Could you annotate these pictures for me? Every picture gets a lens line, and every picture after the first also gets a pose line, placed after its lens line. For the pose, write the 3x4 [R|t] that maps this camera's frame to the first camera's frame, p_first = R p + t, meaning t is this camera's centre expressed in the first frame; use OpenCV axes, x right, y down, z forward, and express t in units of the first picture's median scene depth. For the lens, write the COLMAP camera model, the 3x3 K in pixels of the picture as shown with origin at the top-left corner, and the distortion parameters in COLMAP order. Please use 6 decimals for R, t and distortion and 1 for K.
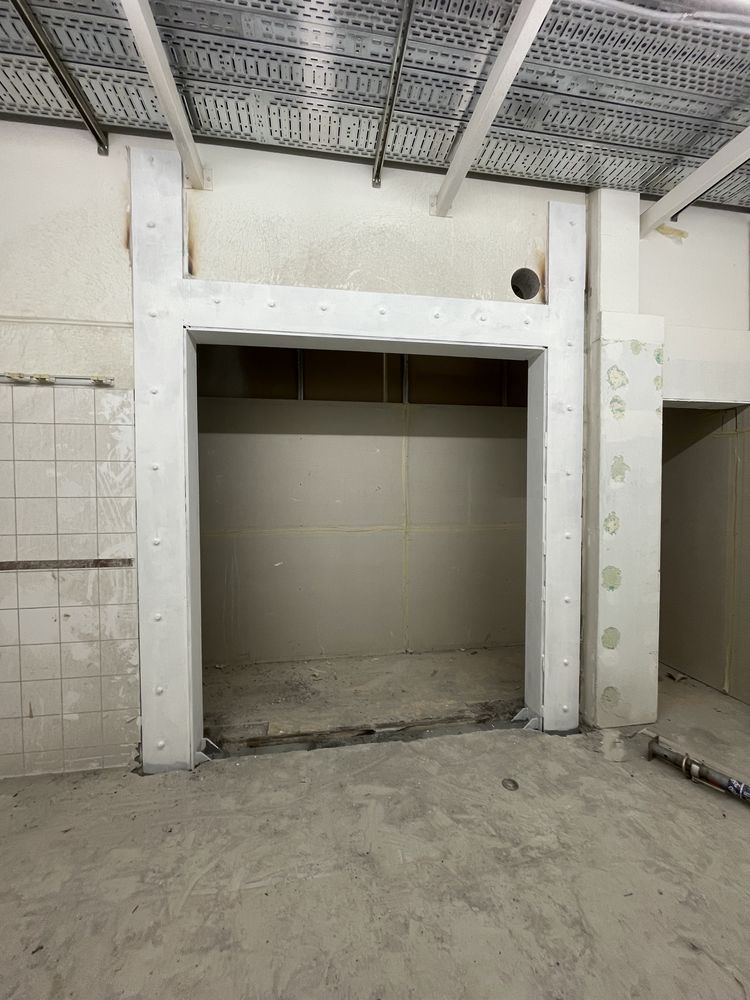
lens RADIAL K [[400.4, 0, 372.2], [0, 400.4, 505.6], [0, 0, 1]] dist [-0.000157, -0.000014]
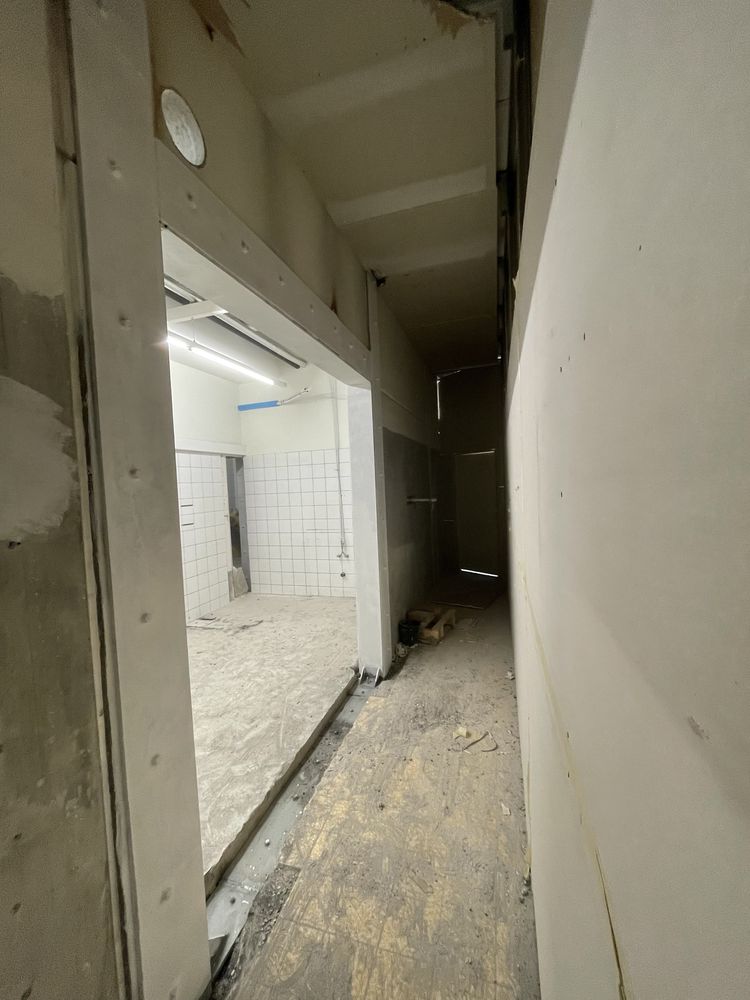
lens RADIAL K [[400.4, 0, 374.7], [0, 400.4, 501.3], [0, 0, 1]] dist [-0.000157, -0.000014]
pose [[-0.438791, 0.067295, -0.896066, 0.236093], [0.011119, 0.997522, 0.069470, -0.028764], [0.898521, 0.020520, -0.438451, 0.471602]]
